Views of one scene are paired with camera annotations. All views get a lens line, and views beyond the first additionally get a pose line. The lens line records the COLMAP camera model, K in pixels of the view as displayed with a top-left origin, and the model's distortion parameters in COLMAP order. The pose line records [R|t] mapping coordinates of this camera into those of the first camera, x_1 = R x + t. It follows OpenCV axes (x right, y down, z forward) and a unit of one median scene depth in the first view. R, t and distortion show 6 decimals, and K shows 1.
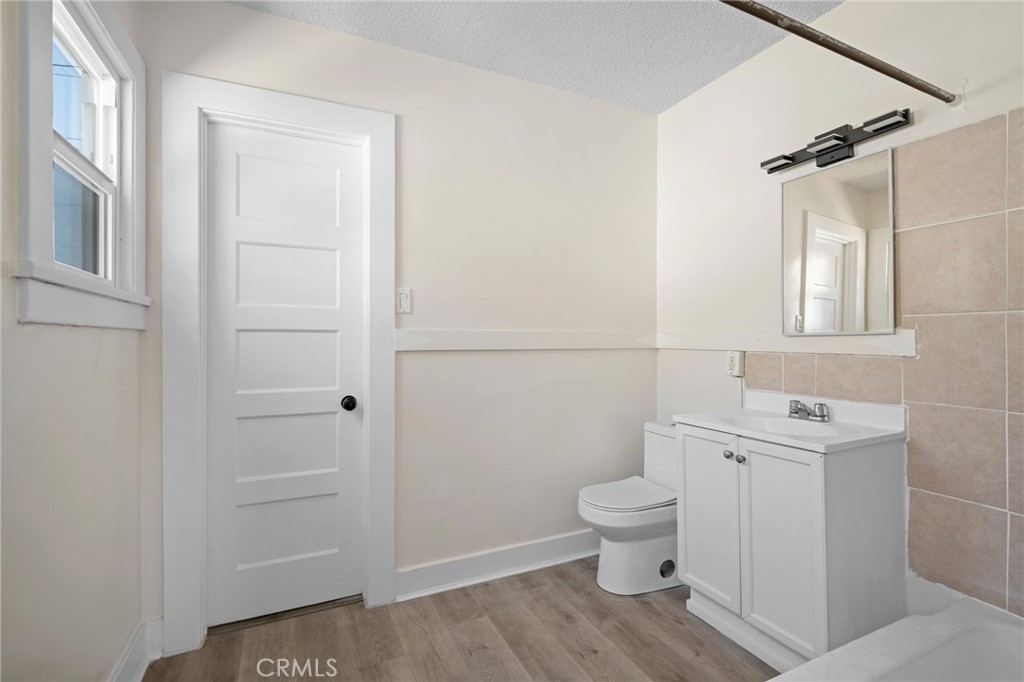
lens RADIAL K [[463.9, 0, 512.0], [0, 463.9, 341.0], [0, 0, 1]] dist [0.002237, 0.000343]
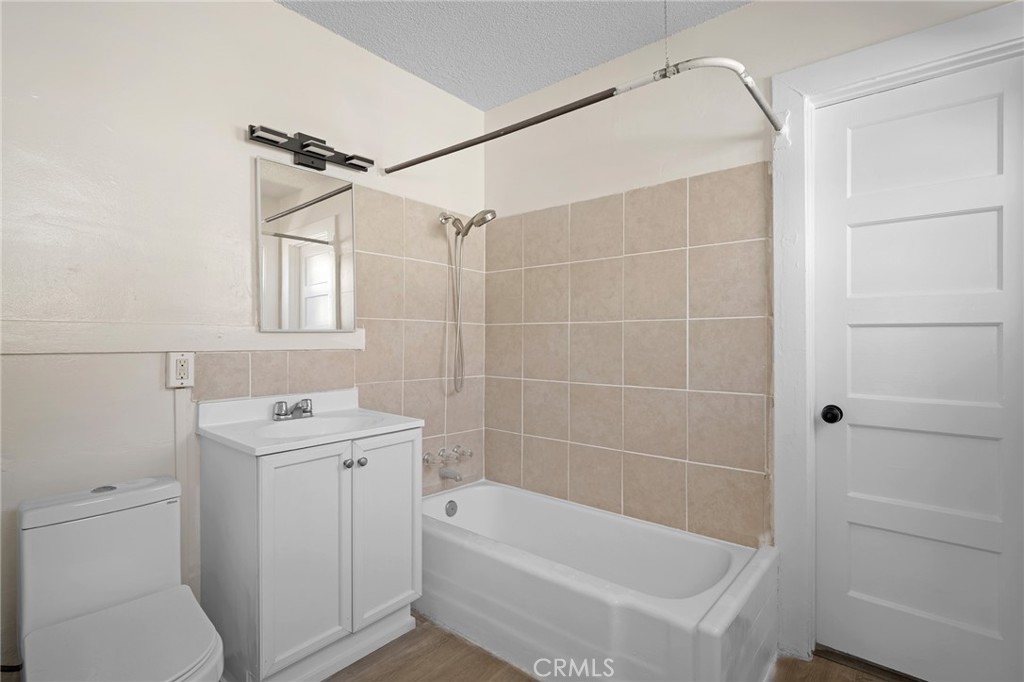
lens RADIAL K [[482.9, 0, 512.0], [0, 482.9, 341.0], [0, 0, 1]] dist [-0.003261, -0.000825]
pose [[-0.414398, -0.007148, 0.910068, -0.498871], [0.001452, 0.999963, 0.008516, -0.001011], [-0.910095, 0.004850, -0.414372, 1.061793]]
